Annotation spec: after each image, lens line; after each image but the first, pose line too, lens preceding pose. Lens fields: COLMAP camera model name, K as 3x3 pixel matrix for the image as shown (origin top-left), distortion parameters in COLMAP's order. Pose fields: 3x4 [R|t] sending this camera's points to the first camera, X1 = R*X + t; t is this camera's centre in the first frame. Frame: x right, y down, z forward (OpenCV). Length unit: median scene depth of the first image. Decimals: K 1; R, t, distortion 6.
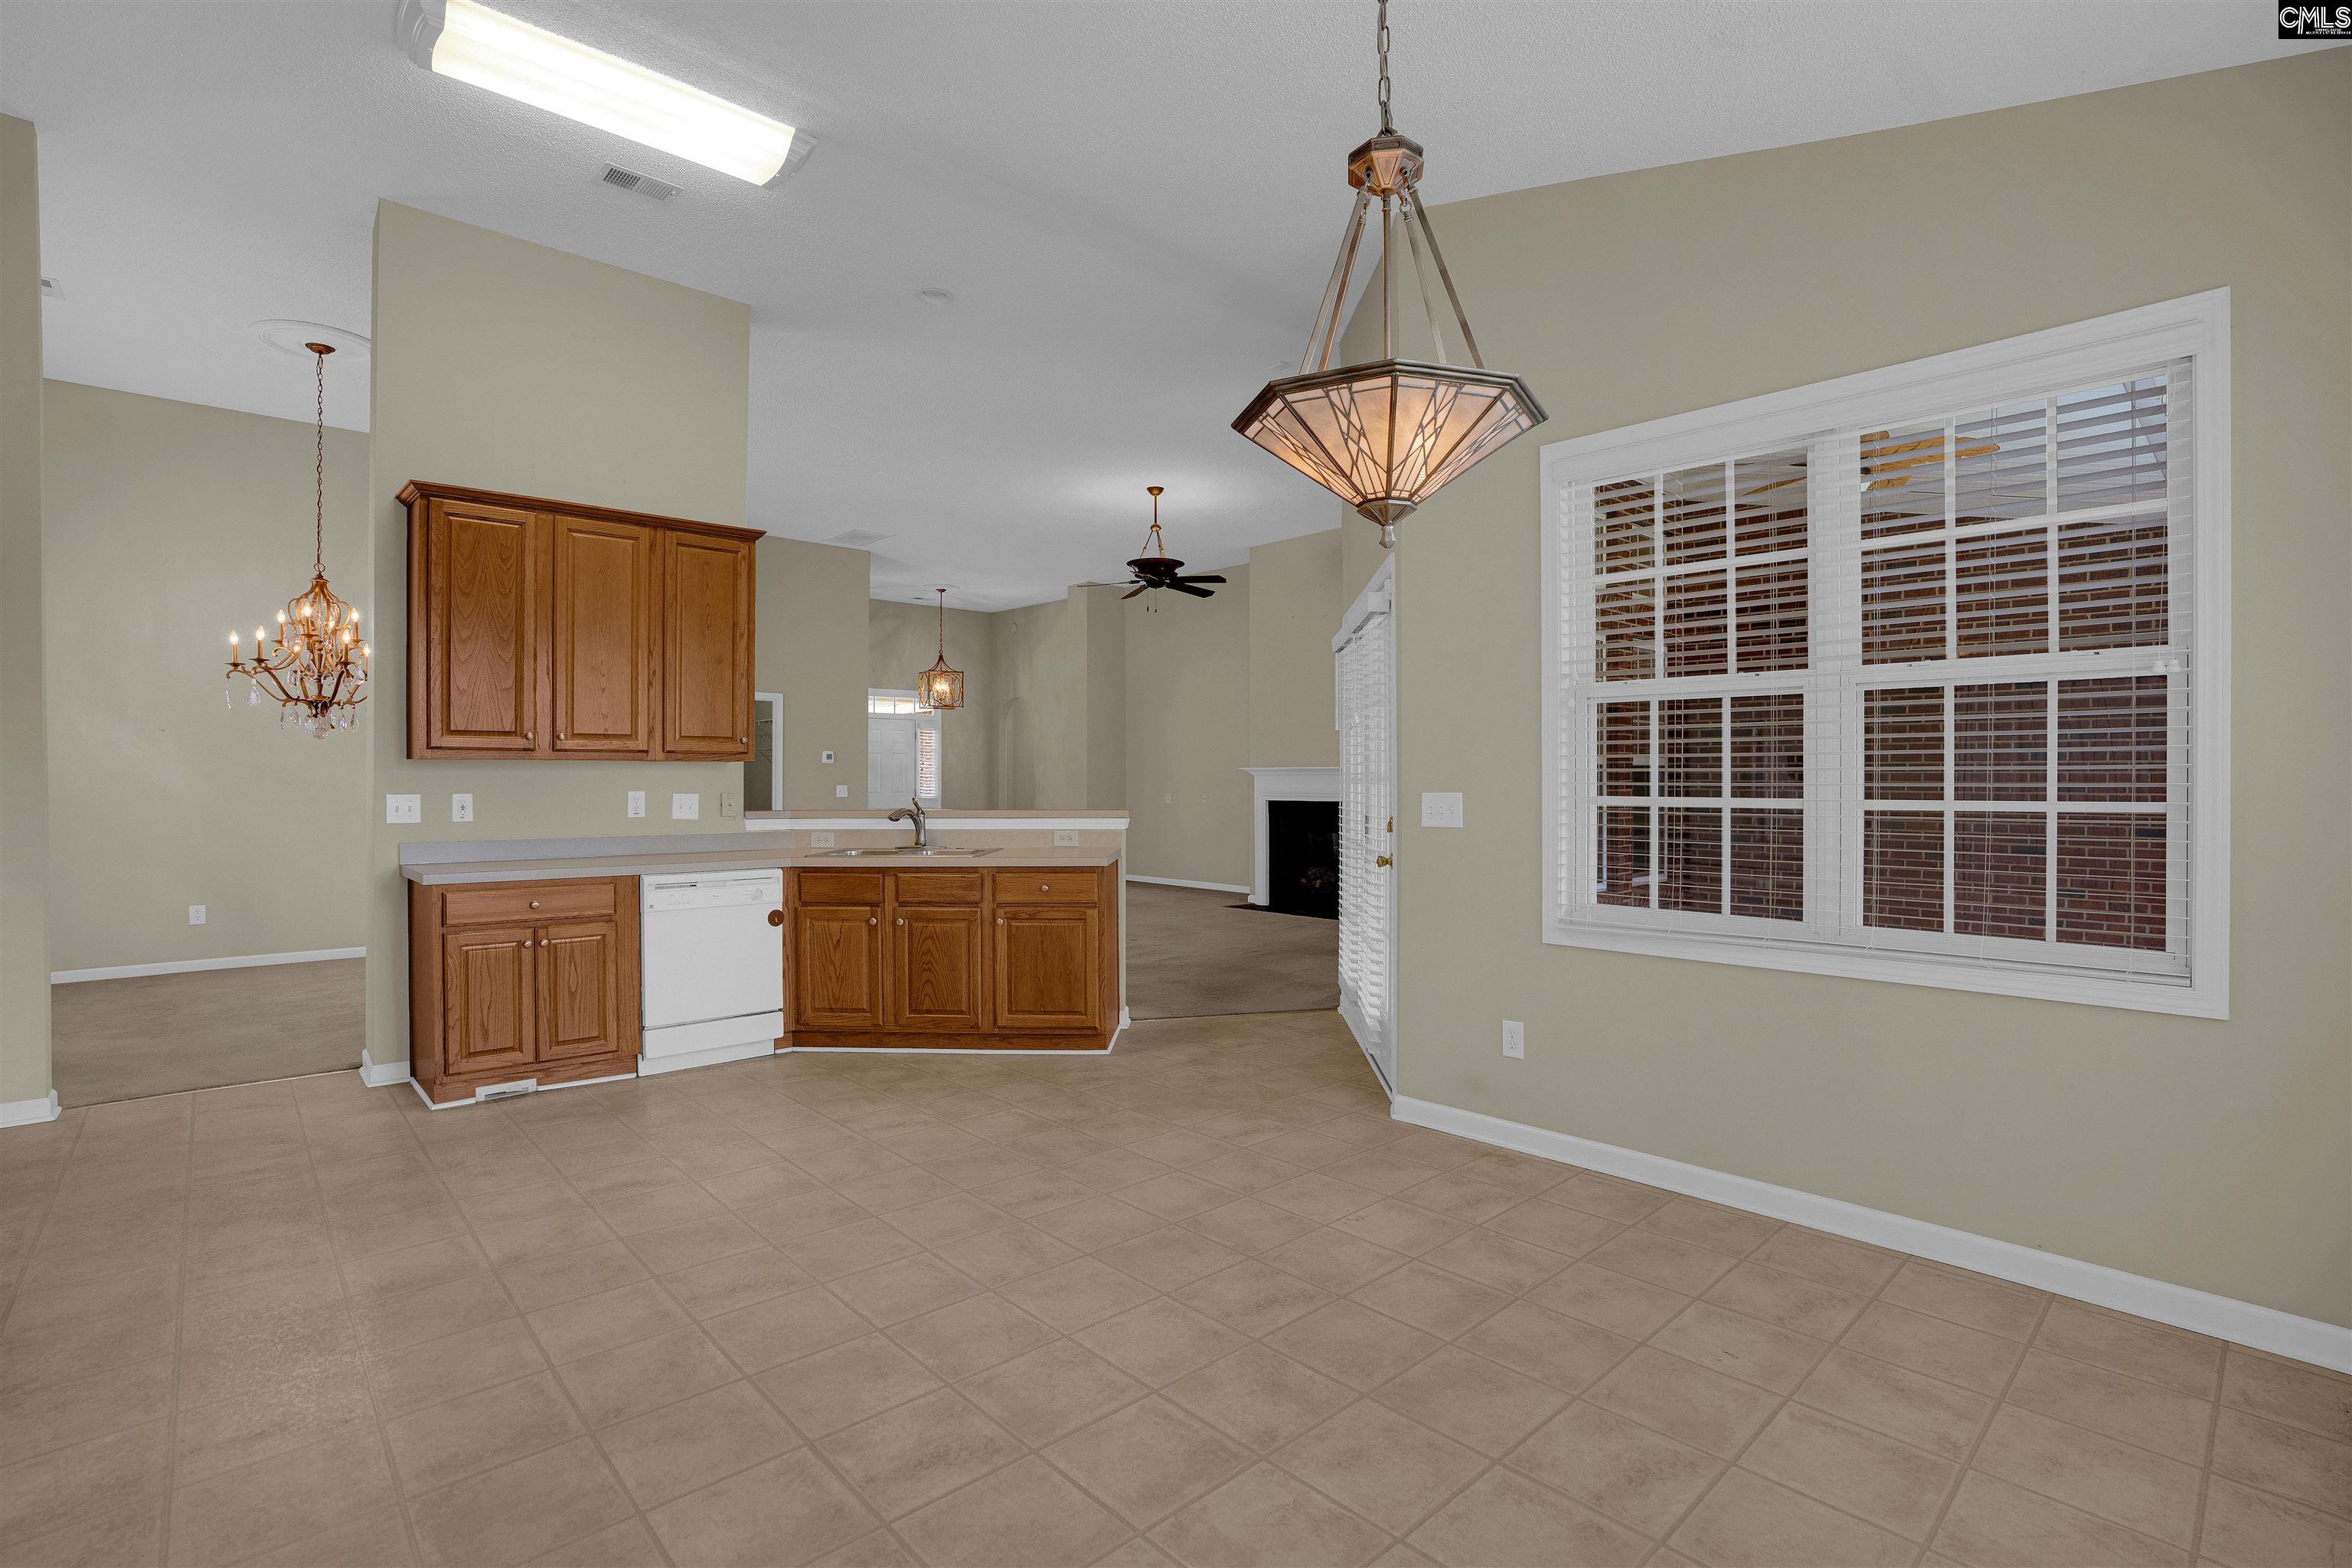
lens RADIAL K [[1121.8, 0, 1172.0], [0, 1121.8, 786.1], [0, 0, 1]] dist [-0.017006, 0.006390]
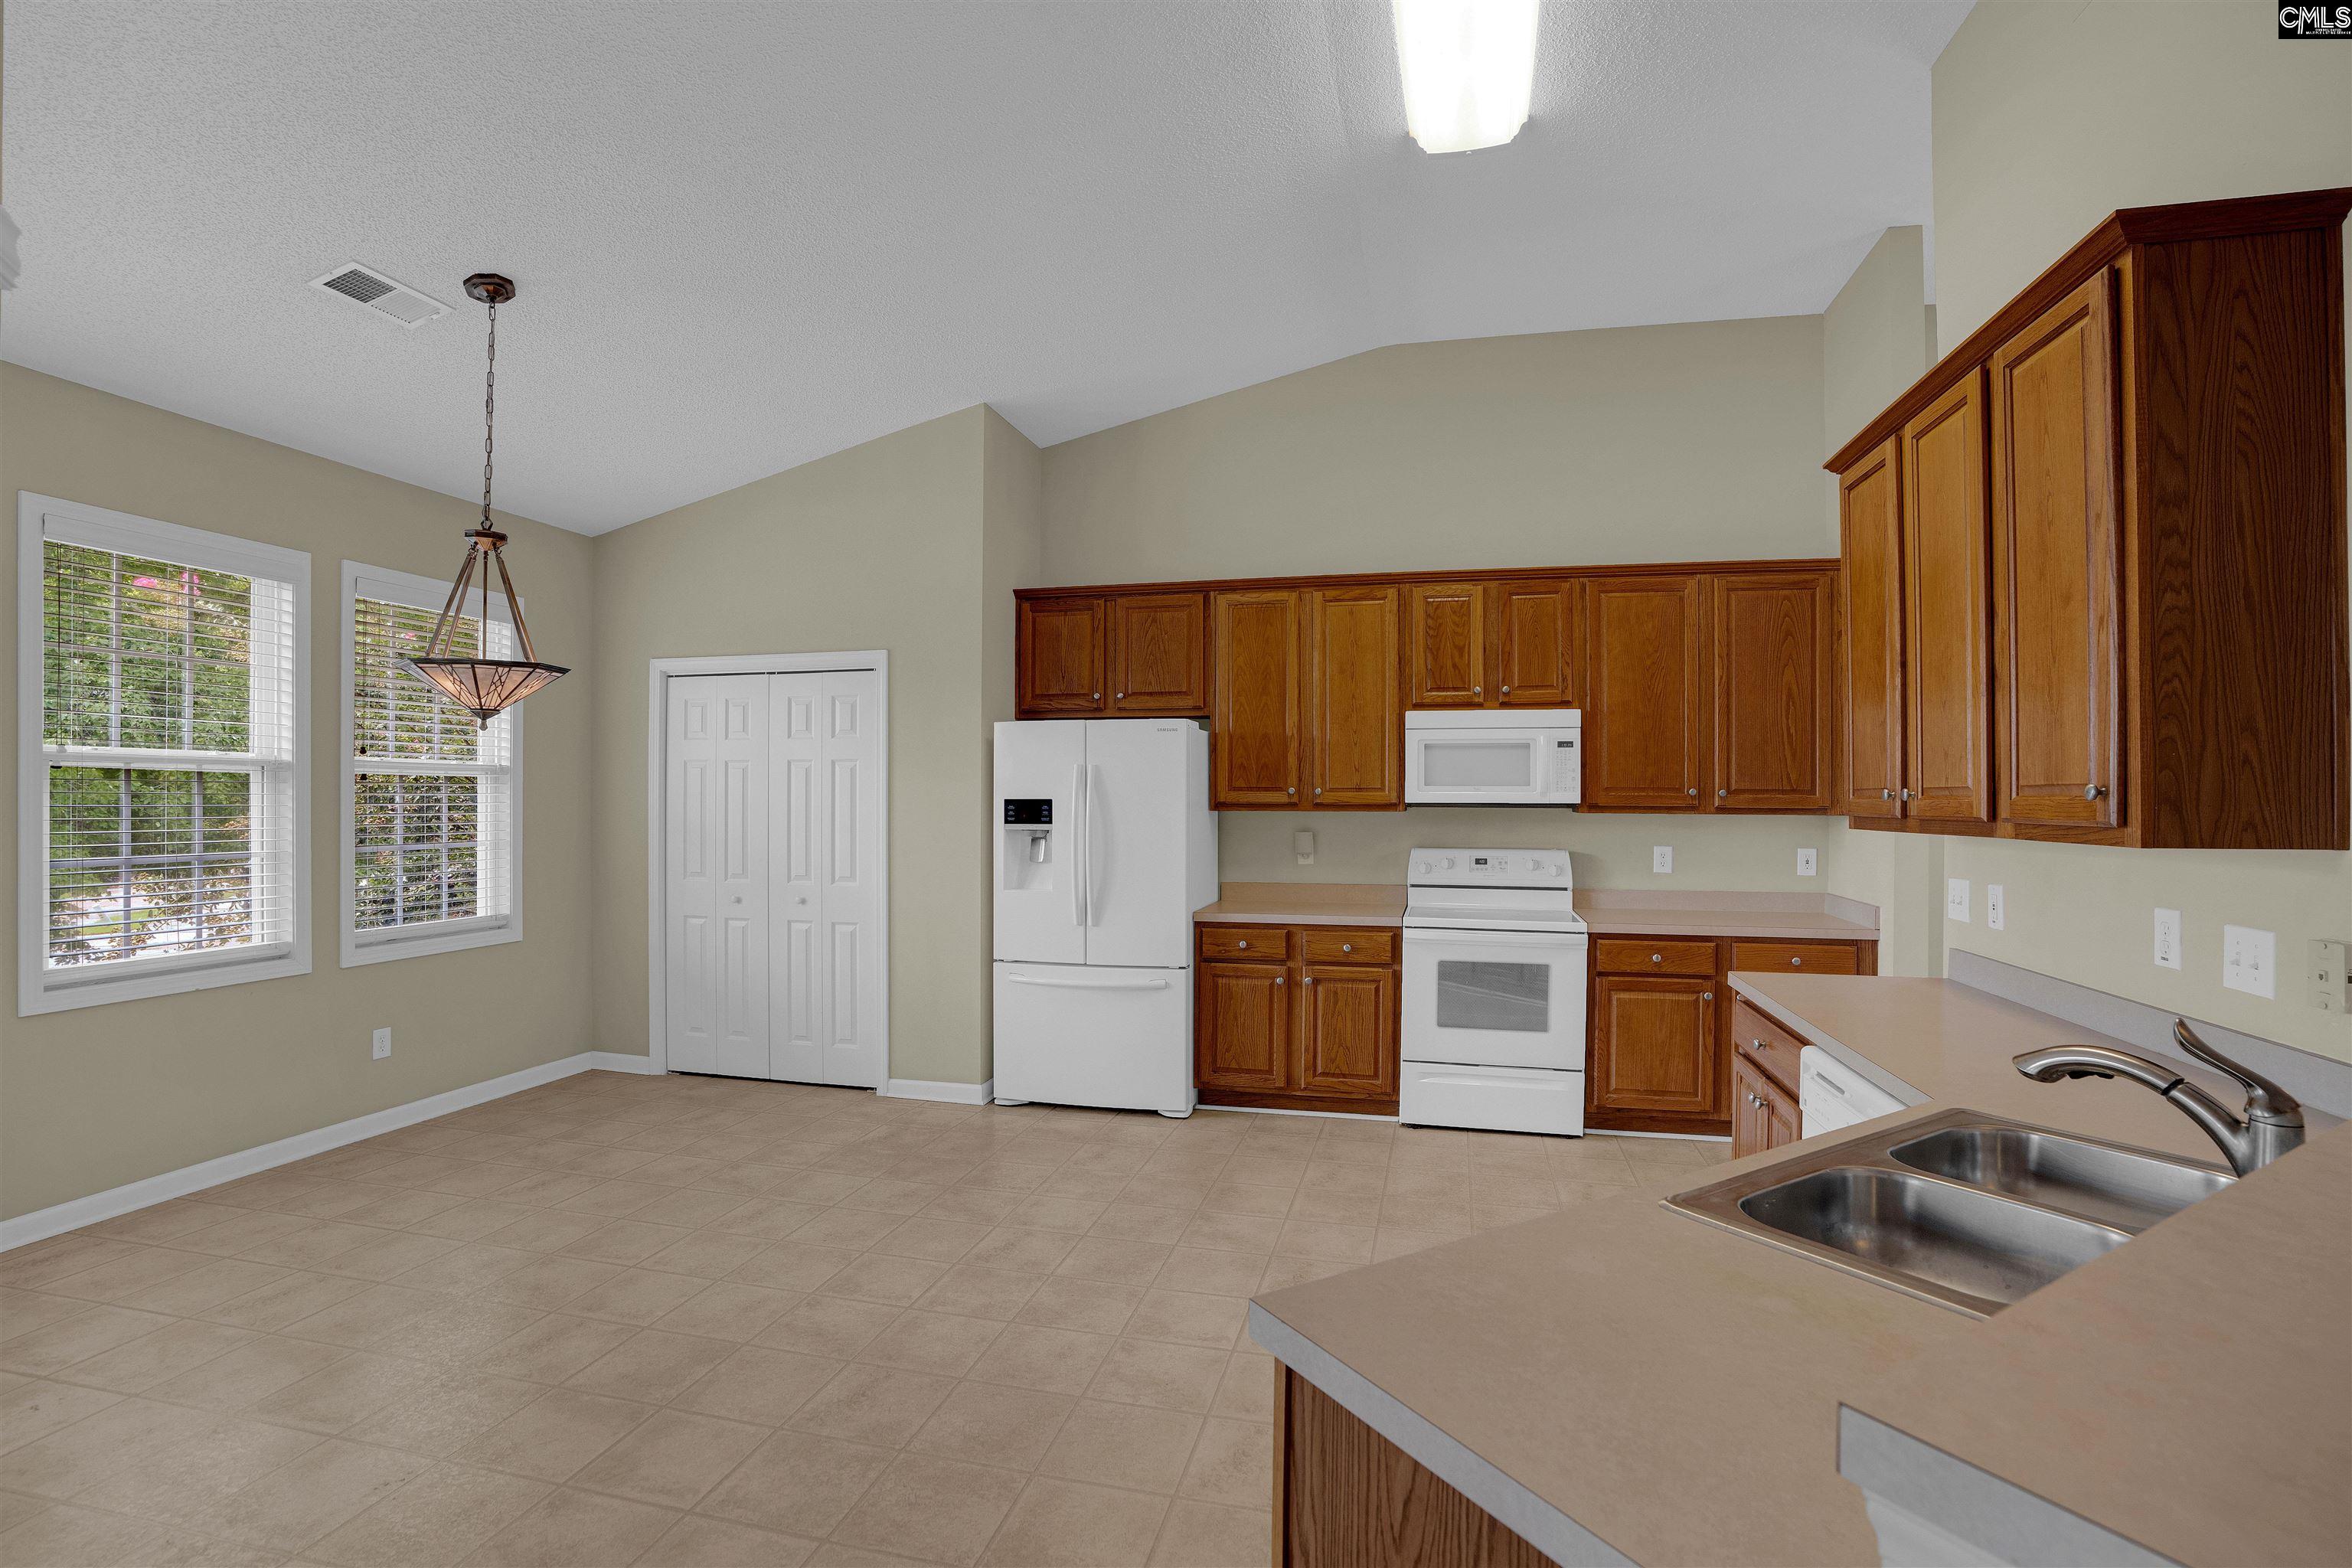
lens RADIAL K [[1121.8, 0, 1179.0], [0, 1121.8, 787.1], [0, 0, 1]] dist [-0.017006, 0.006390]
pose [[-0.836613, -0.004276, -0.547778, 0.145973], [-0.006311, 0.999978, 0.001834, -0.074735], [0.547758, 0.004991, -0.836622, 2.051421]]
